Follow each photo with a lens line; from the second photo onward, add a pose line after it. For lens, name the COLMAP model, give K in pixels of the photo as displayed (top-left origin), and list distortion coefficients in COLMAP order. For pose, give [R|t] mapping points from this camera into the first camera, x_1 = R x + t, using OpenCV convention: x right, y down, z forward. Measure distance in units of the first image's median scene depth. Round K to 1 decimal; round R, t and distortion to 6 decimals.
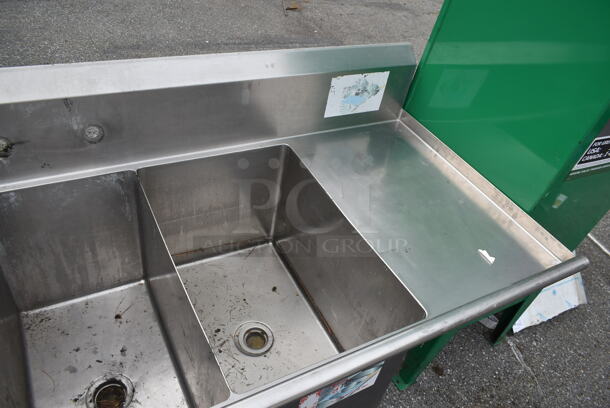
lens RADIAL K [[464.3, 0, 305.0], [0, 464.3, 204.0], [0, 0, 1]] dist [-0.022158, 0.000792]
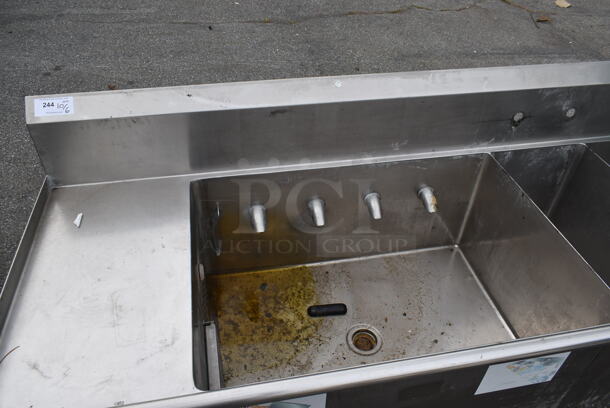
lens RADIAL K [[443.5, 0, 306.9], [0, 443.5, 221.4], [0, 0, 1]] dist [-0.020471, 0.001789]
pose [[0.946091, 0.113145, -0.303496, -0.213660], [-0.105772, 0.993558, 0.040679, 0.054546], [0.306144, -0.006385, 0.951964, -0.137332]]
